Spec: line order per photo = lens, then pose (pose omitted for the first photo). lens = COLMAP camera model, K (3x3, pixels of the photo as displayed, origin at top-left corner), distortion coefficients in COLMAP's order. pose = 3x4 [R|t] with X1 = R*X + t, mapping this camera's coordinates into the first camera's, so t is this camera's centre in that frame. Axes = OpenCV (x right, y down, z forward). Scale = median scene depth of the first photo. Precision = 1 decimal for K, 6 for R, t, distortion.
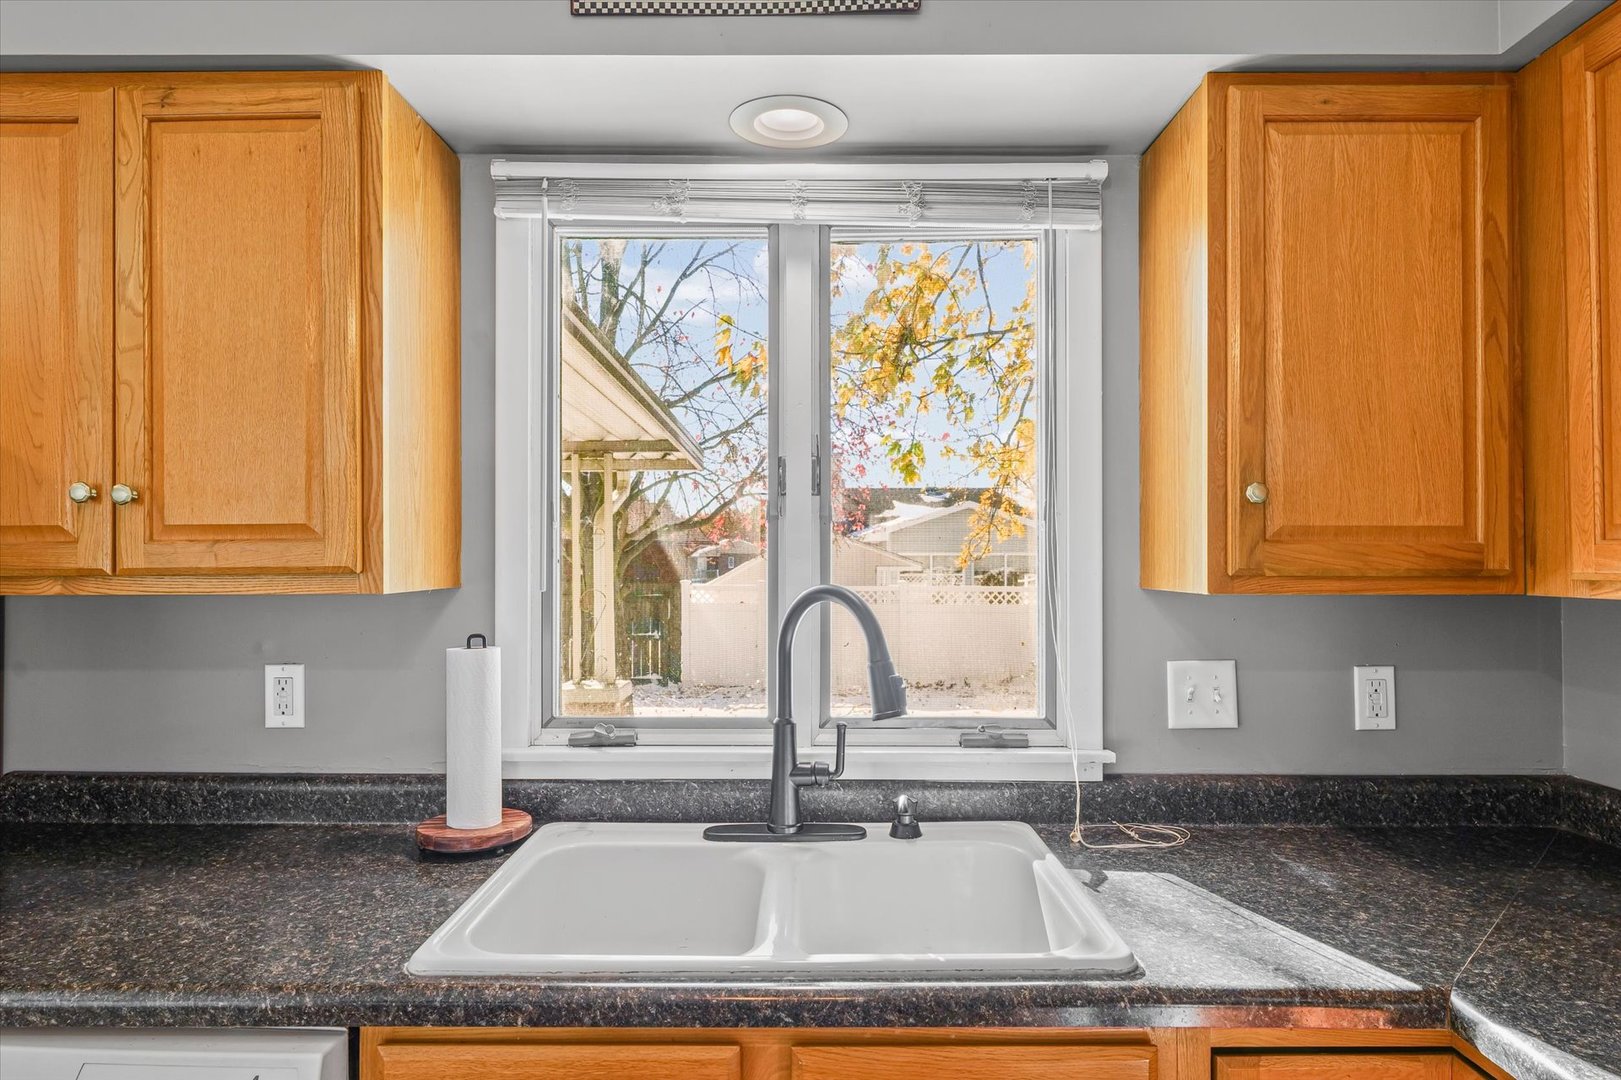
lens RADIAL K [[942.0, 0, 810.5], [0, 942.0, 540.0], [0, 0, 1]] dist [0.001667, 0.000720]
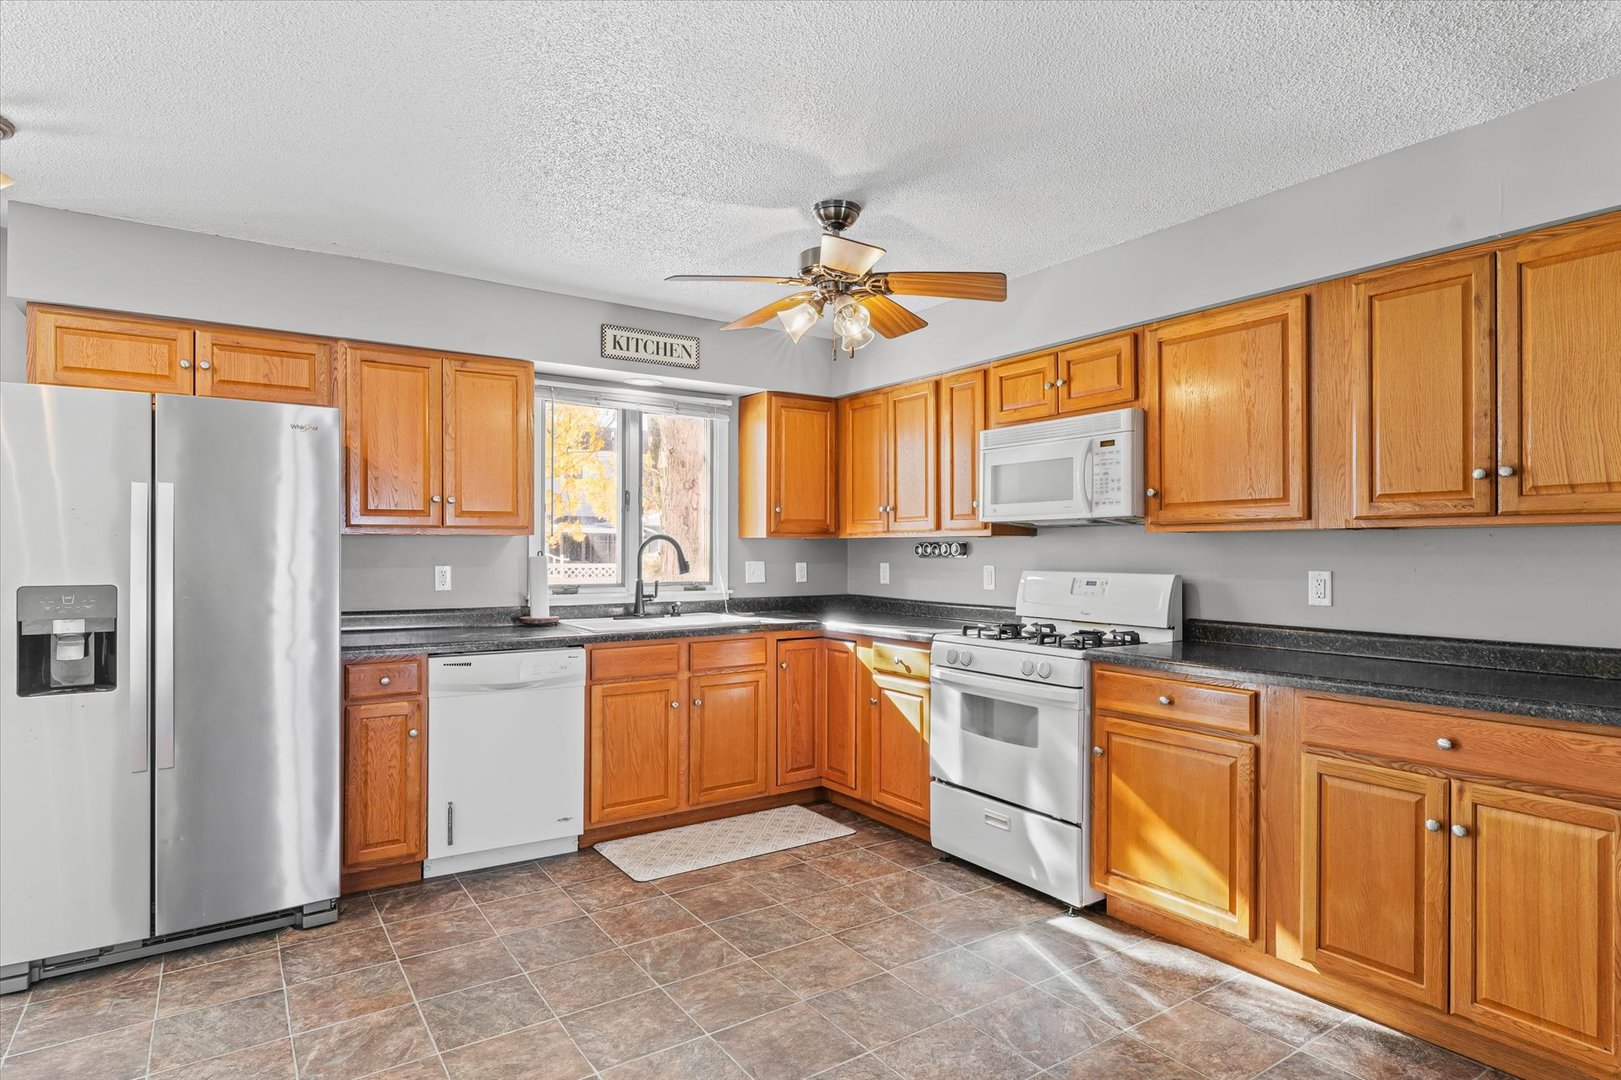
lens RADIAL K [[873.0, 0, 813.6], [0, 873.0, 546.1], [0, 0, 1]] dist [-0.001409, 0.000153]
pose [[0.825534, 0.002494, 0.564346, -1.174913], [-0.011402, 0.999860, 0.012260, 0.043417], [-0.564237, -0.016555, 0.825447, -1.662808]]
